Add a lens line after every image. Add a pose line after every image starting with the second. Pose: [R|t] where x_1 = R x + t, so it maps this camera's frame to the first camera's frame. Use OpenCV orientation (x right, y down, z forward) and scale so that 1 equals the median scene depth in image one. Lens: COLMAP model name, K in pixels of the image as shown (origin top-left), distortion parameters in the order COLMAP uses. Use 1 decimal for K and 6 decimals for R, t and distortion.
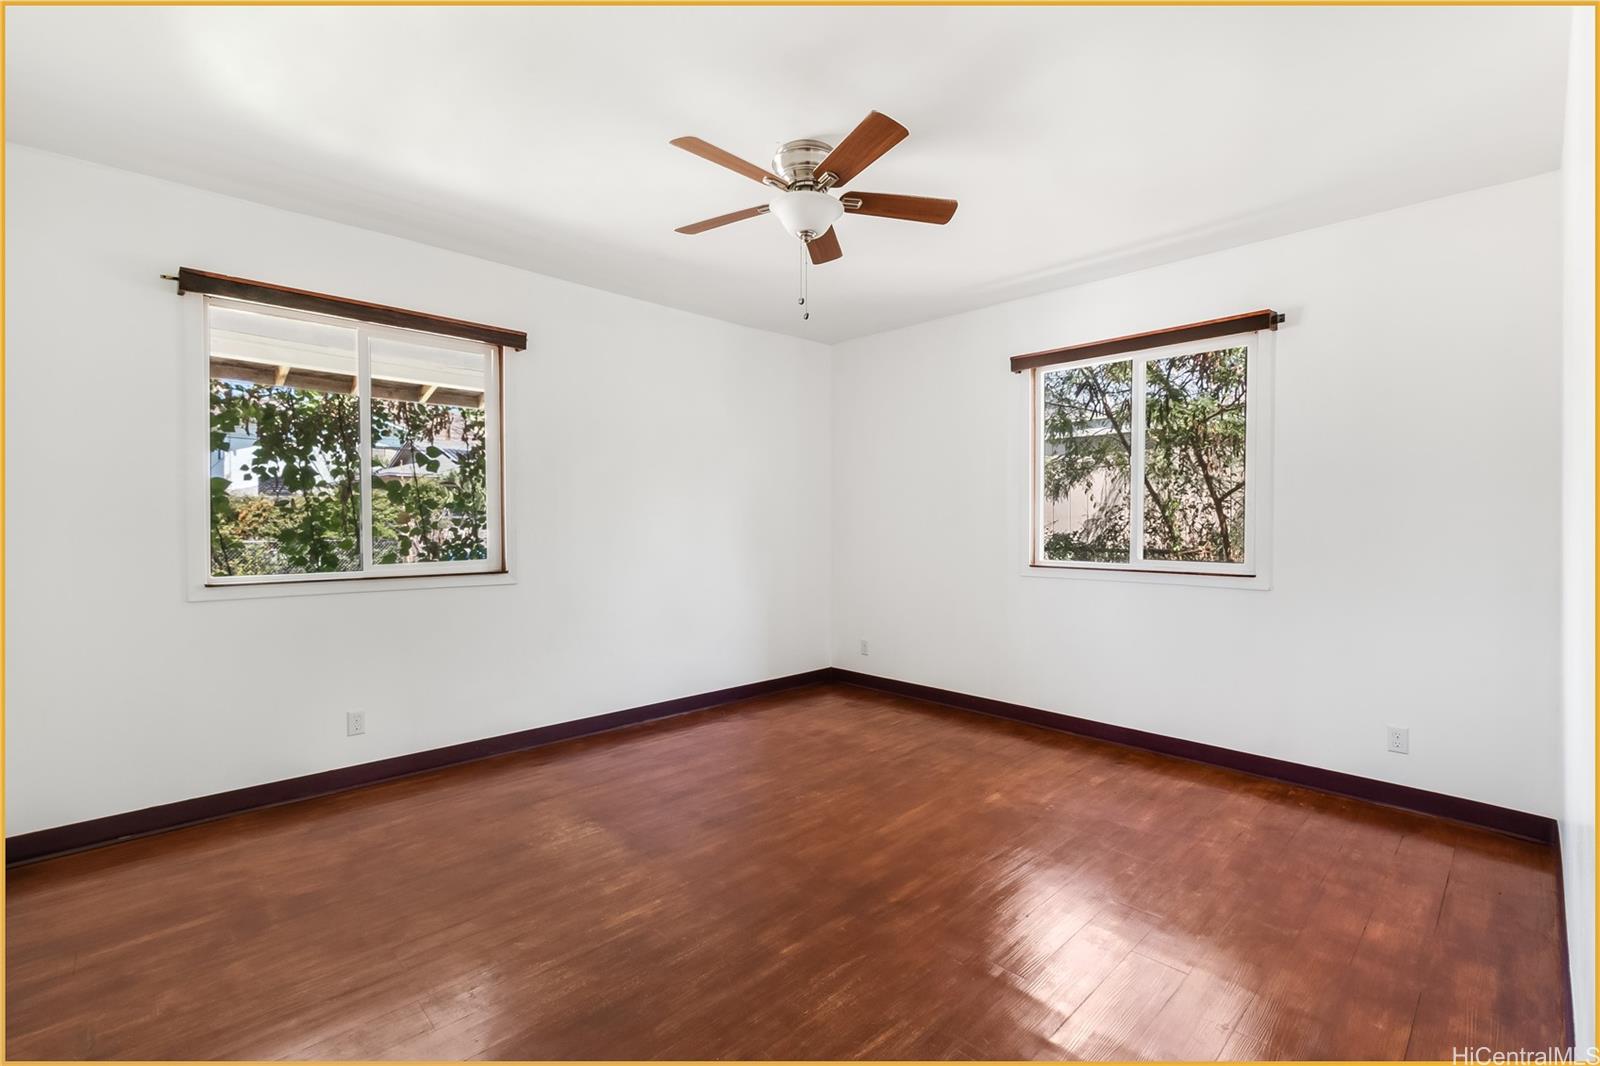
lens RADIAL K [[717.2, 0, 828.7], [0, 717.2, 540.5], [0, 0, 1]] dist [0.019039, 0.000074]
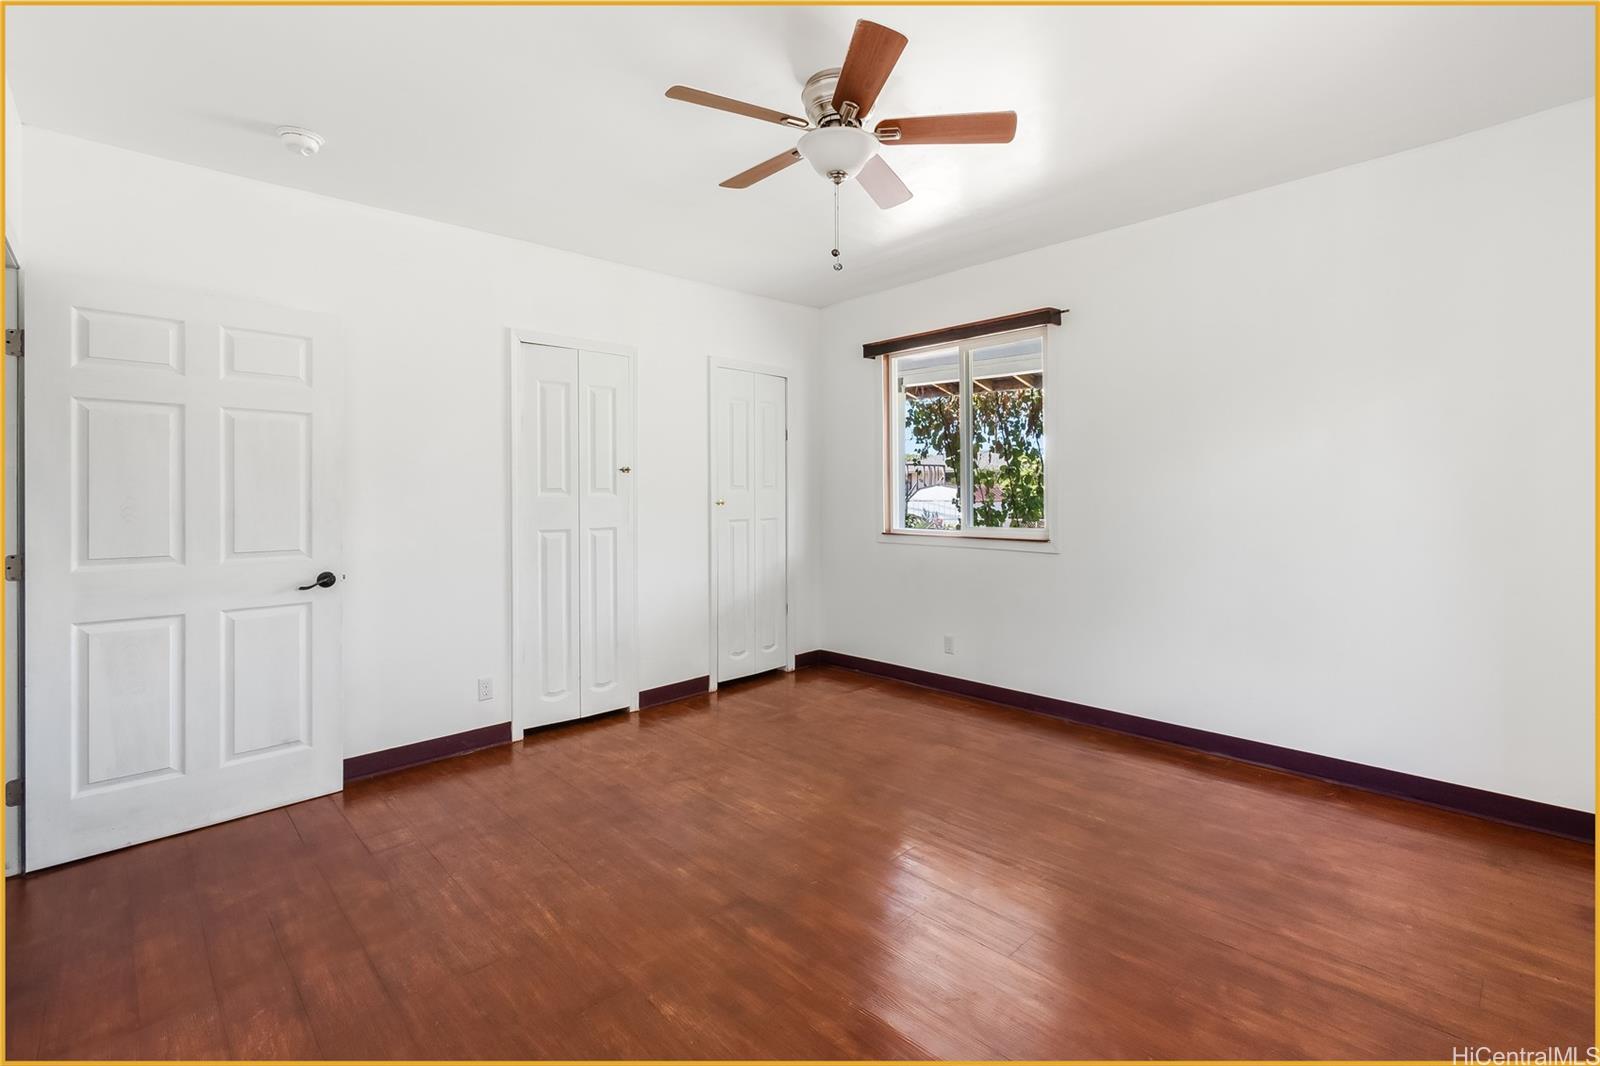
lens RADIAL K [[723.7, 0, 797.2], [0, 723.7, 498.9], [0, 0, 1]] dist [0.021644, 0.000290]
pose [[-0.043745, -0.000594, -0.999043, 0.638286], [-0.012262, 0.999925, -0.000057, -0.008954], [0.998967, 0.012248, -0.043749, 0.729781]]
